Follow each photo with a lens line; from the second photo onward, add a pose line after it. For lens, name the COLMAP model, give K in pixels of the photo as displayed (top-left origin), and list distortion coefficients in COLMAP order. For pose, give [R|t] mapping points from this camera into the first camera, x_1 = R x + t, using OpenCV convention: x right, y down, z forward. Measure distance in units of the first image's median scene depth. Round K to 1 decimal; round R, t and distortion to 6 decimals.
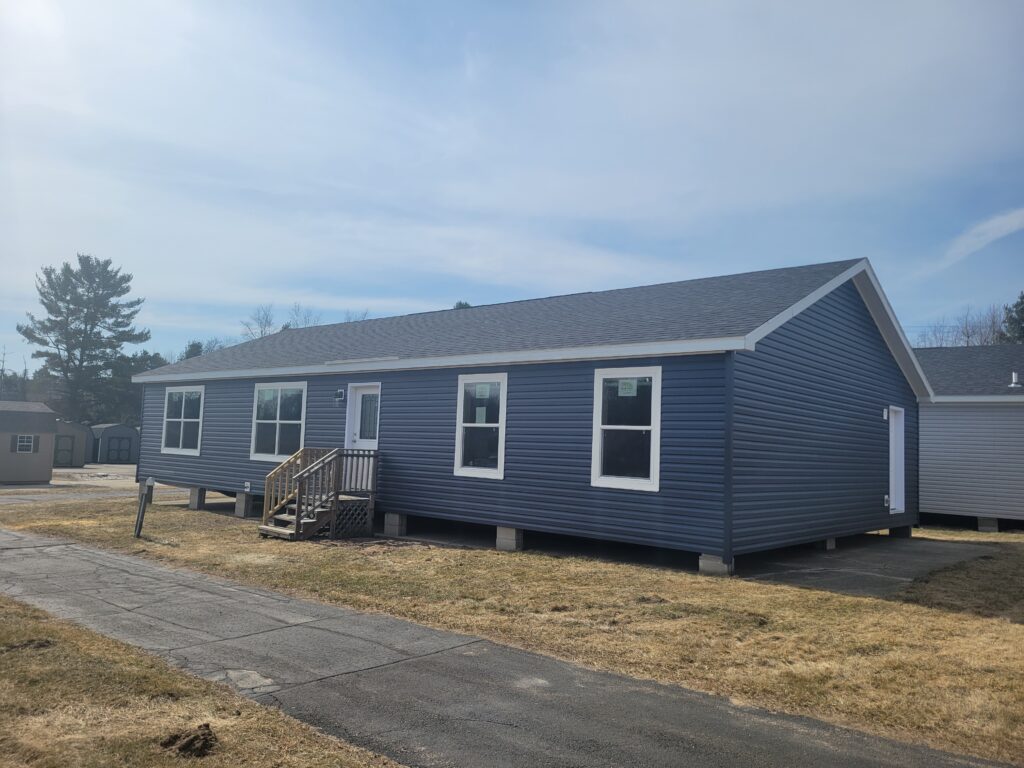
lens RADIAL K [[770.4, 0, 512.0], [0, 770.4, 384.0], [0, 0, 1]] dist [-0.007736, -0.012151]
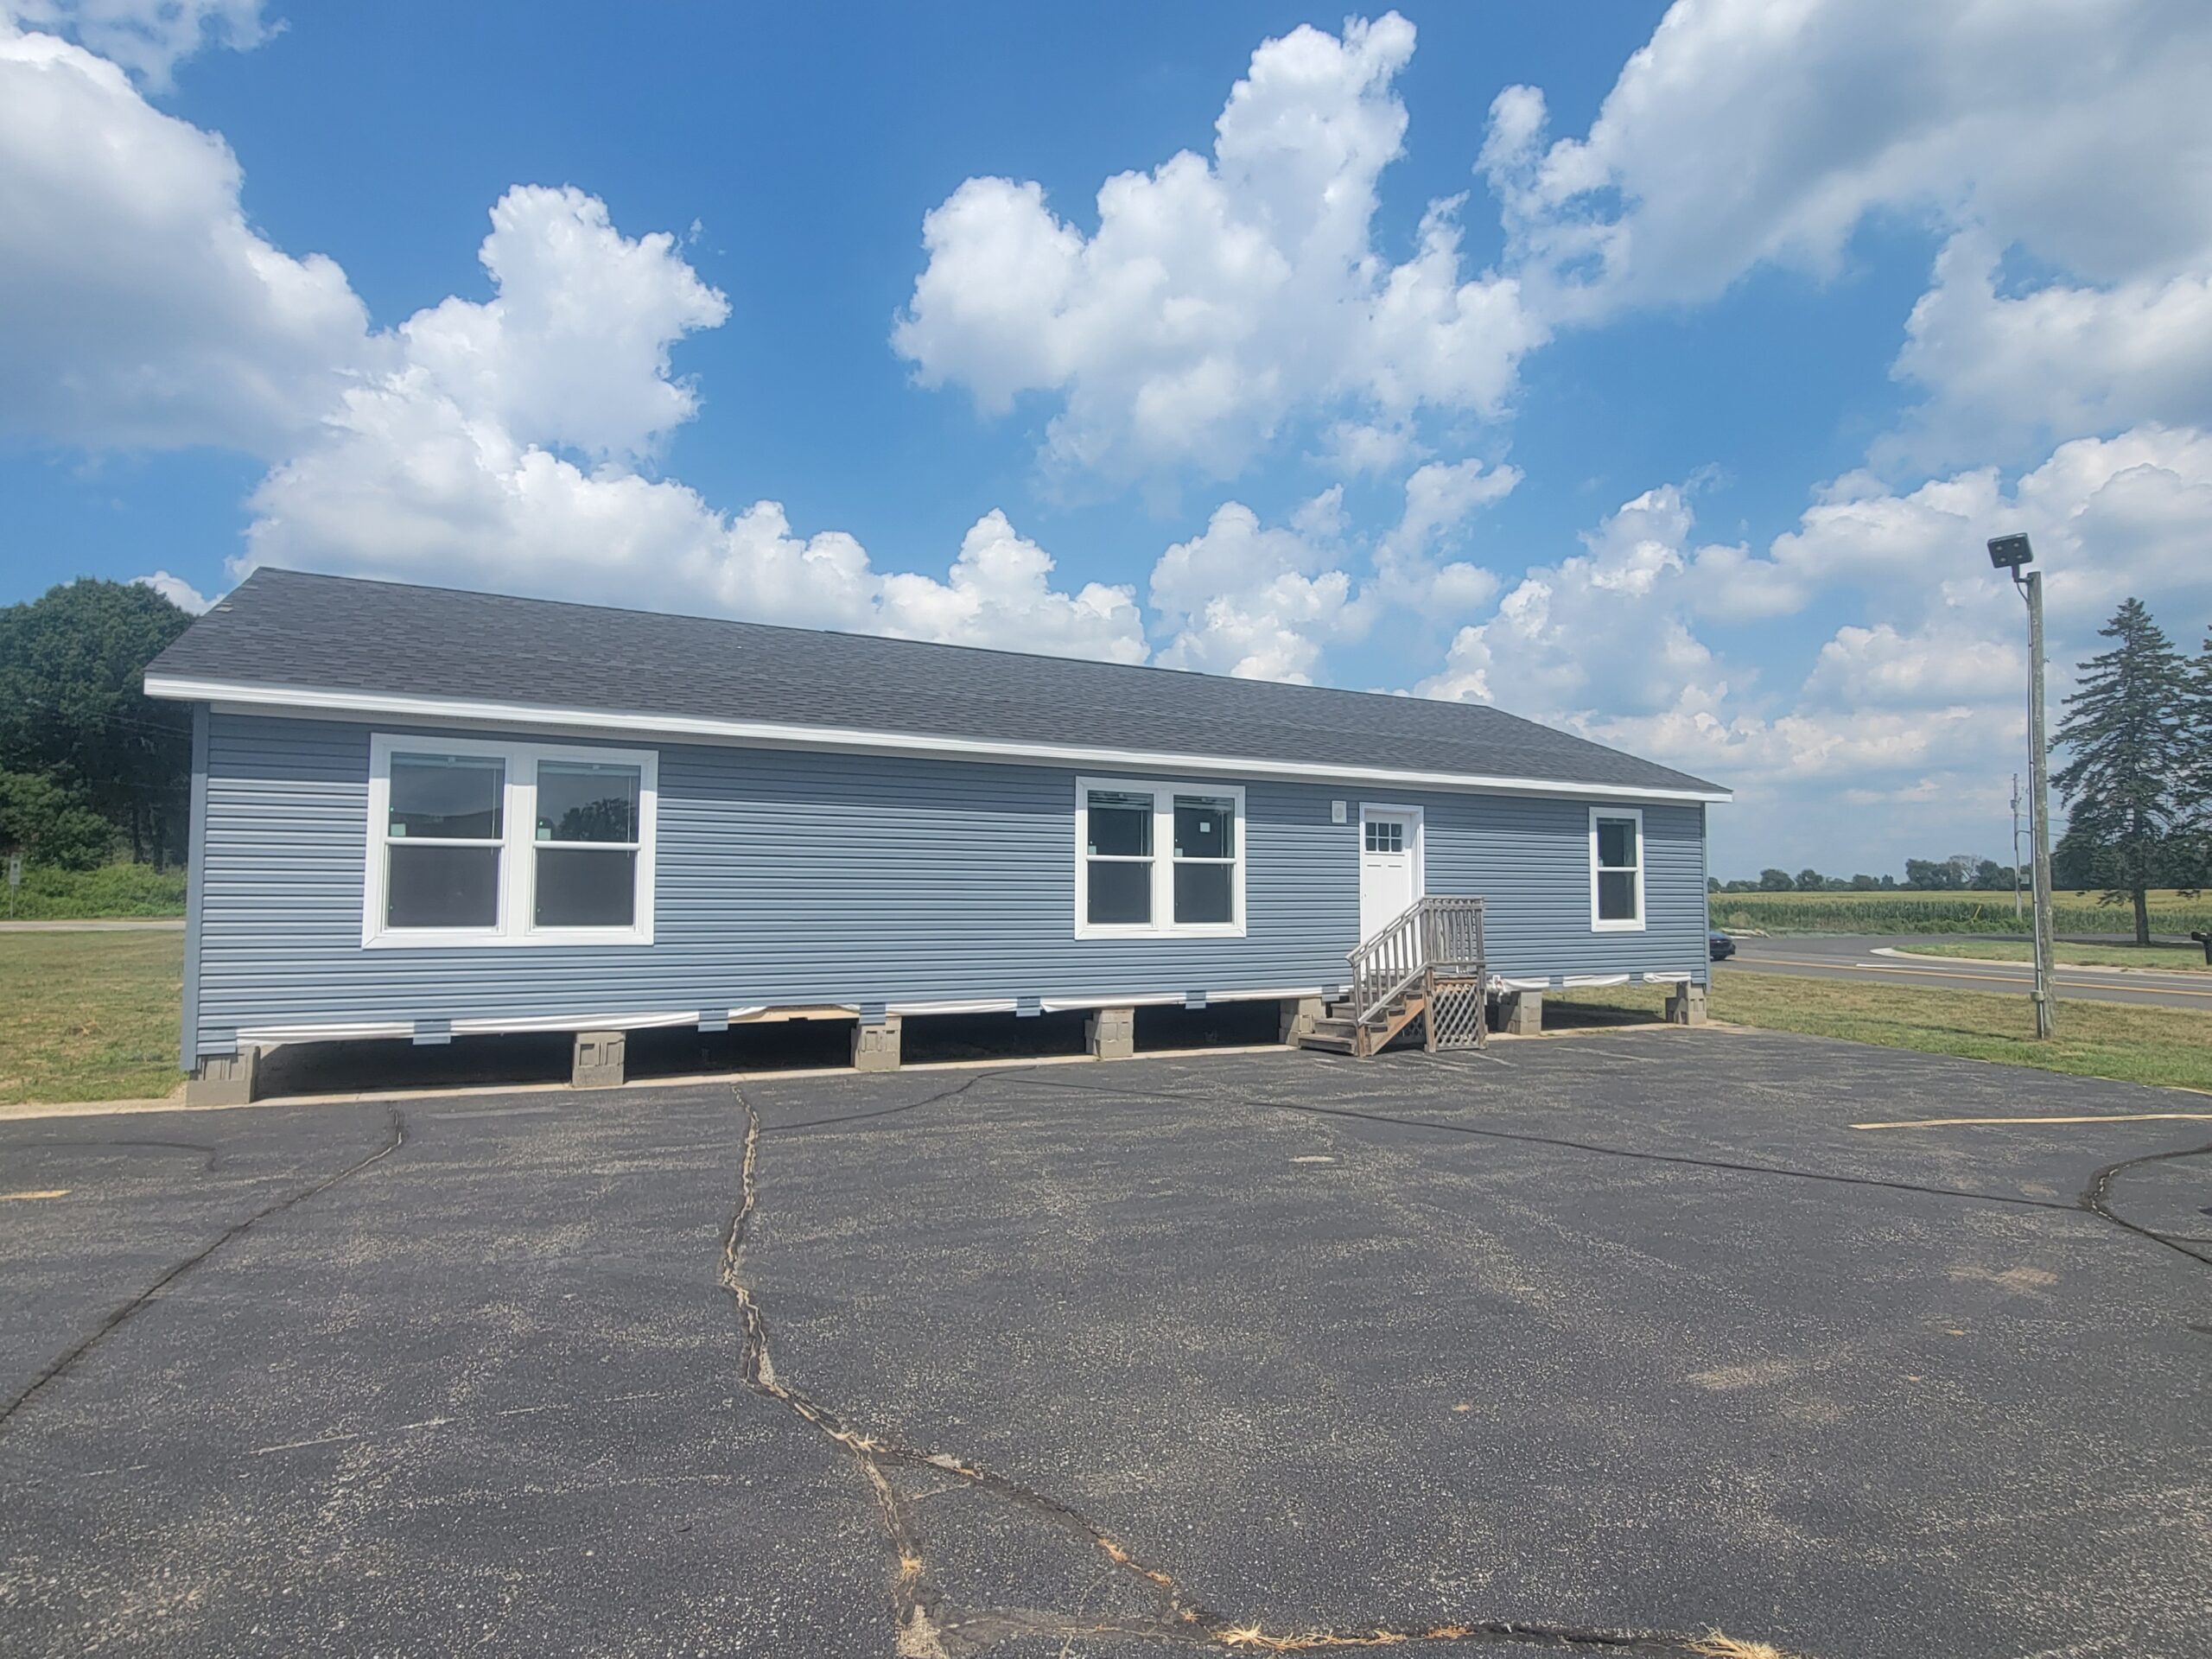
lens RADIAL K [[934.8, 0, 1106.0], [0, 934.8, 829.5], [0, 0, 1]] dist [-0.001383, -0.000030]
pose [[0.436294, 0.021131, 0.899556, -0.684523], [-0.064539, 0.997884, 0.007861, 0.021673], [-0.897487, -0.061486, 0.436734, 0.600321]]
